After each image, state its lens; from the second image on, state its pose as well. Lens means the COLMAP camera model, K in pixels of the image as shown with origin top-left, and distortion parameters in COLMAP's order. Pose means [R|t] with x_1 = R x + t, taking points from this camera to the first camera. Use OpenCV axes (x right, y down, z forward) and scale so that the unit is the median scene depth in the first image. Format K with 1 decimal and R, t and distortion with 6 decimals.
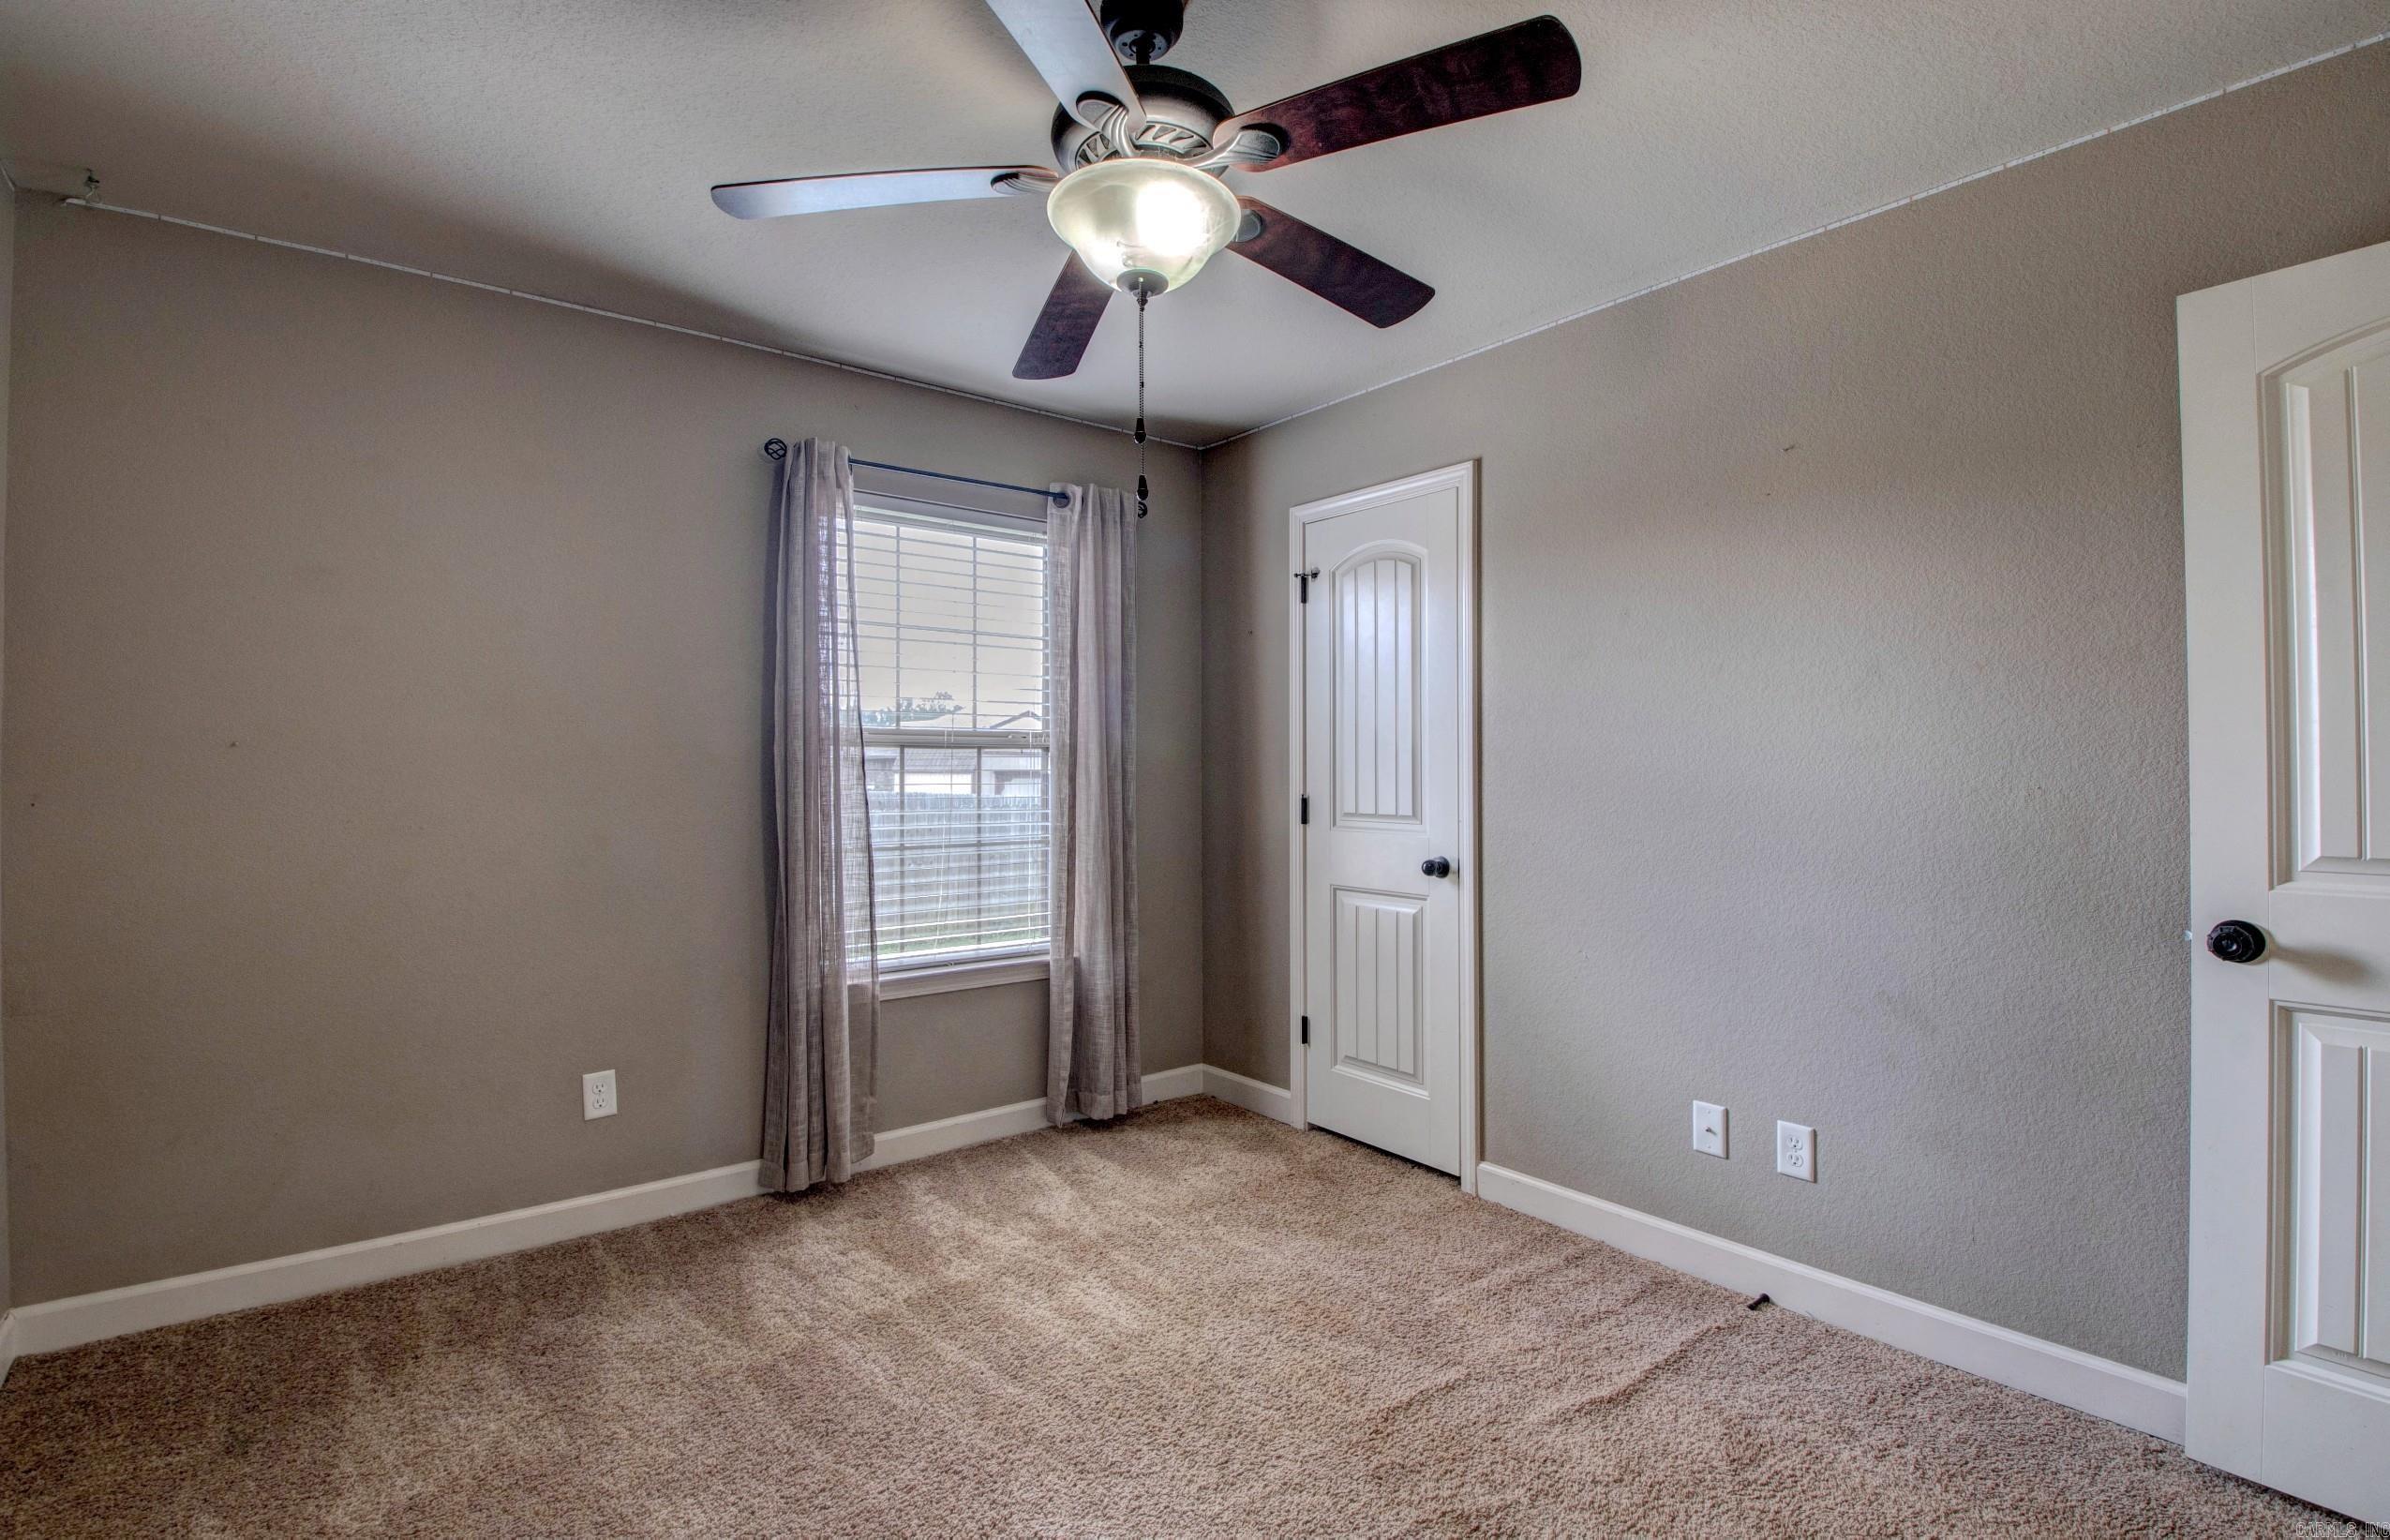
lens RADIAL K [[1099.1, 0, 1182.1], [0, 1099.1, 757.1], [0, 0, 1]] dist [-0.011277, -0.011498]
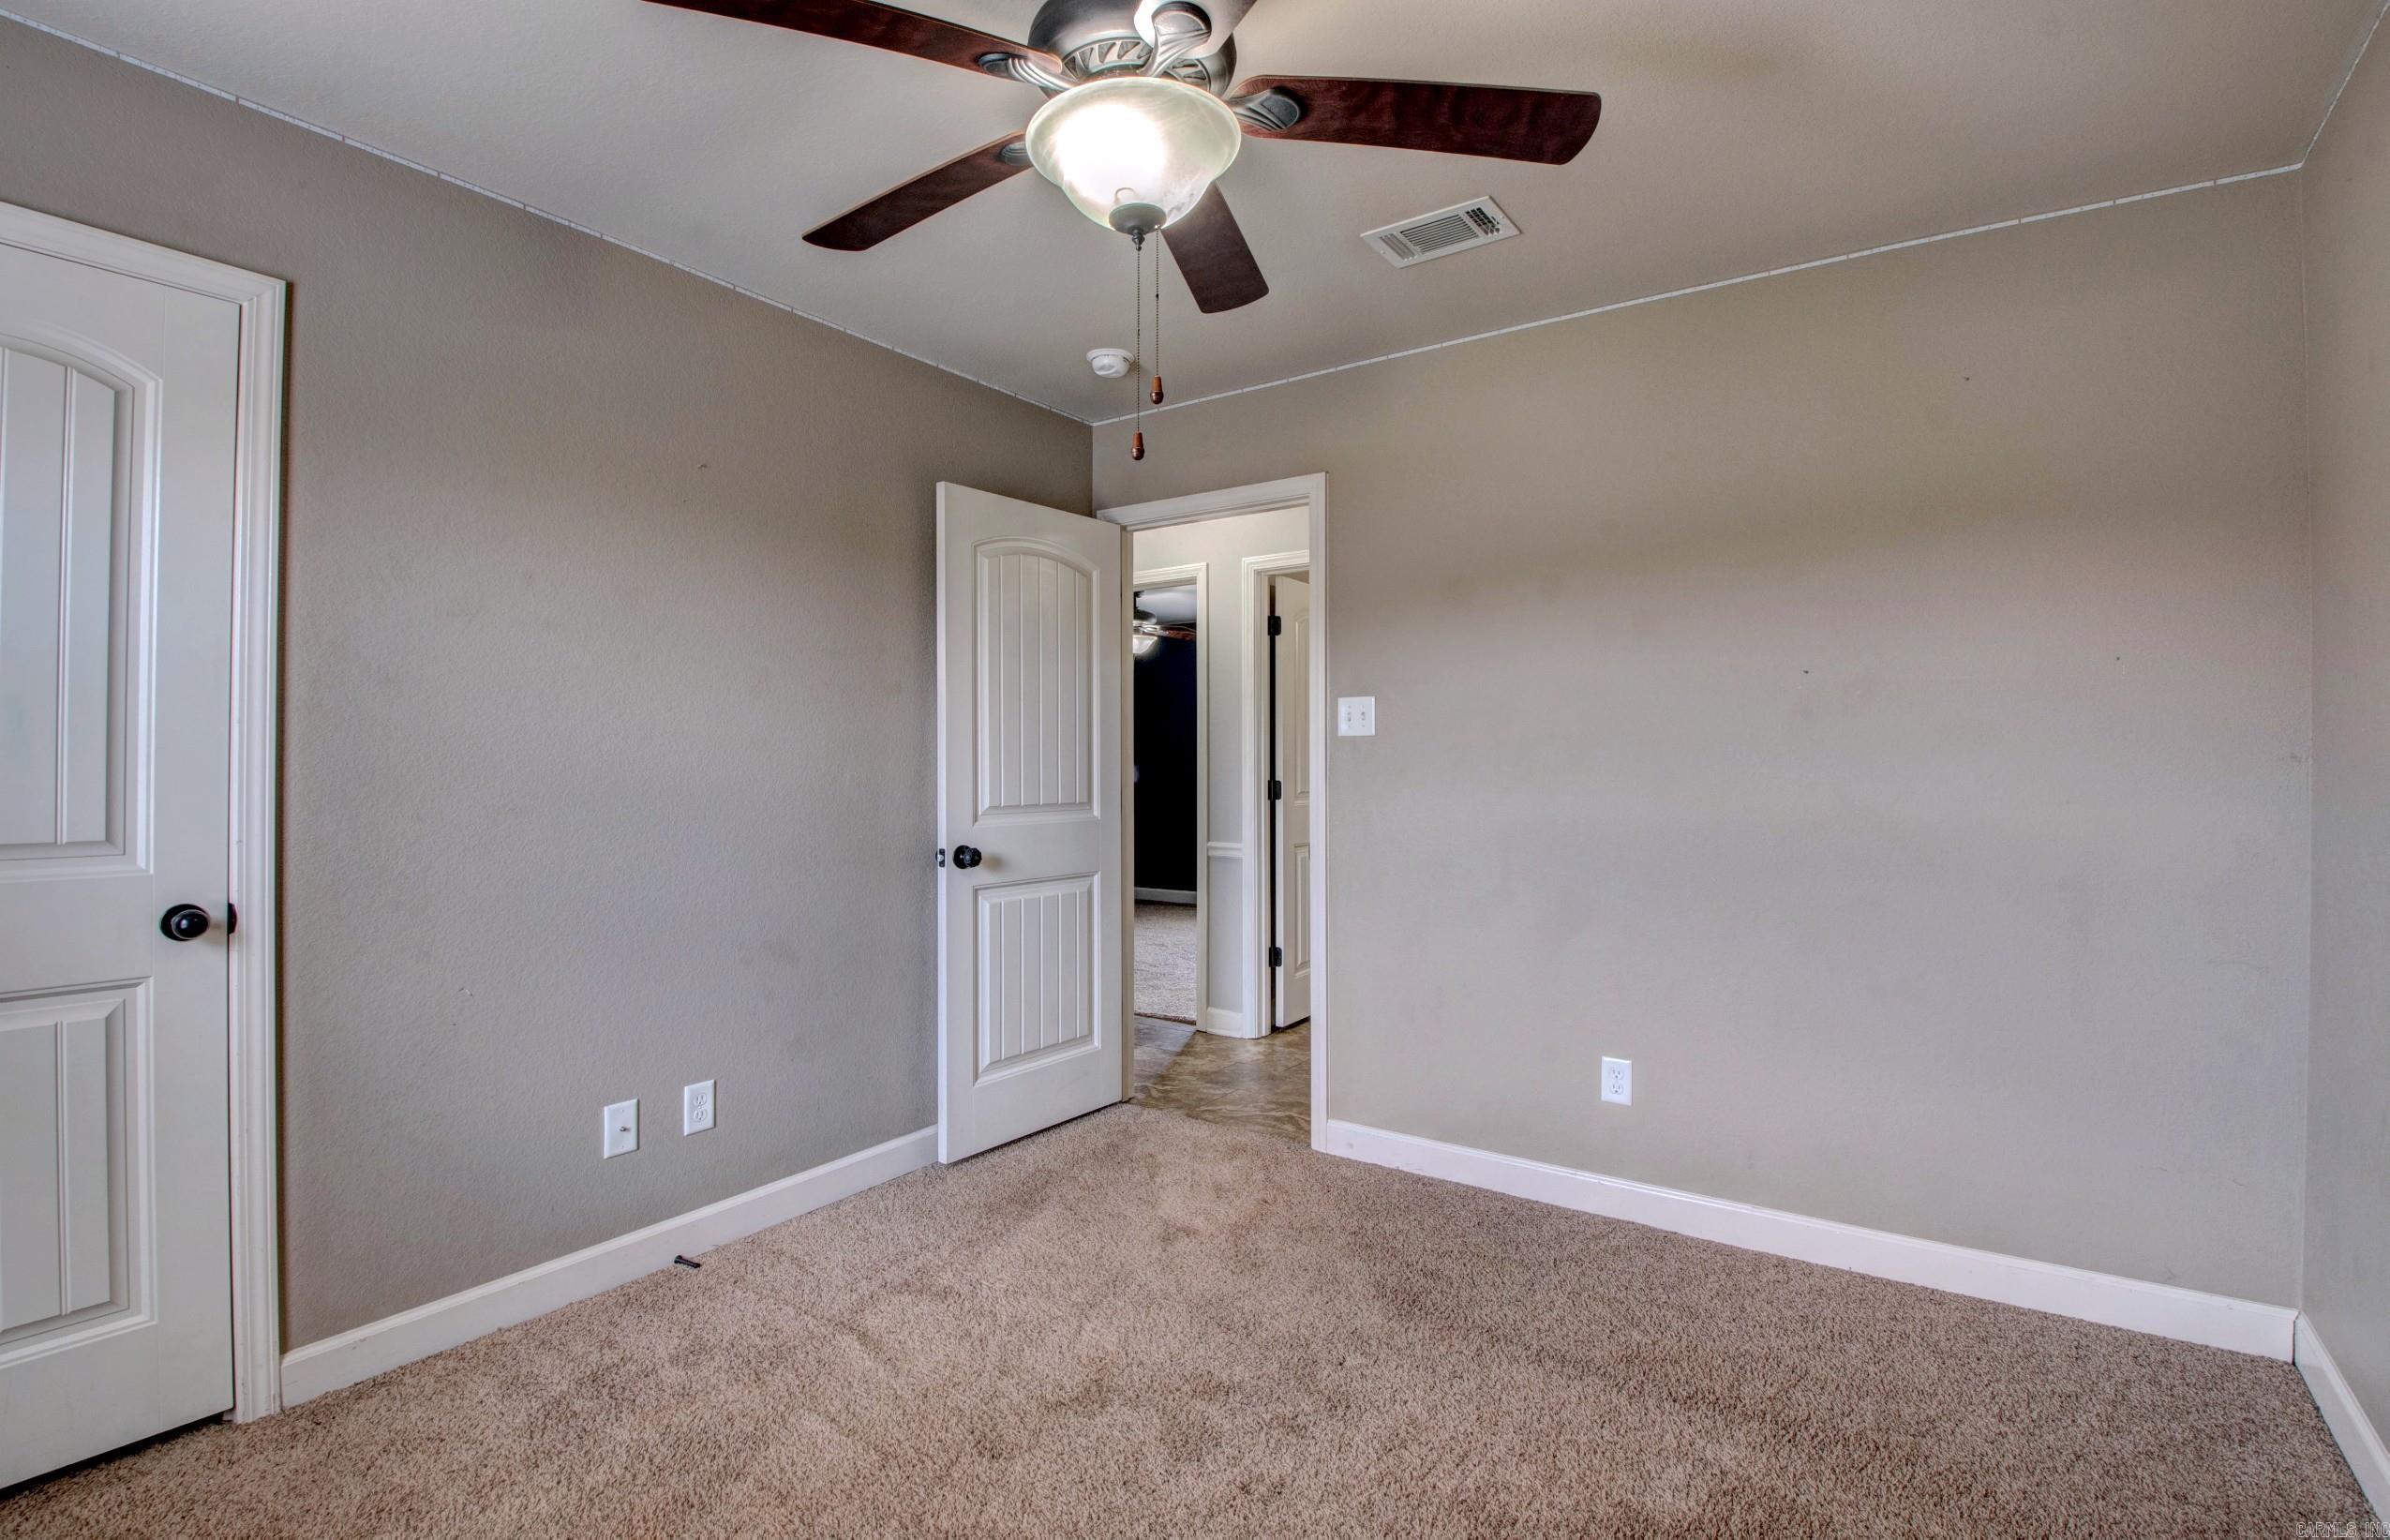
lens RADIAL K [[1099.1, 0, 1182.1], [0, 1099.1, 757.1], [0, 0, 1]] dist [-0.011277, -0.011498]
pose [[-0.283889, 0.004237, 0.958848, -0.636246], [-0.010181, 0.999921, -0.007433, 0.012403], [-0.958803, -0.011872, -0.283823, 0.858052]]
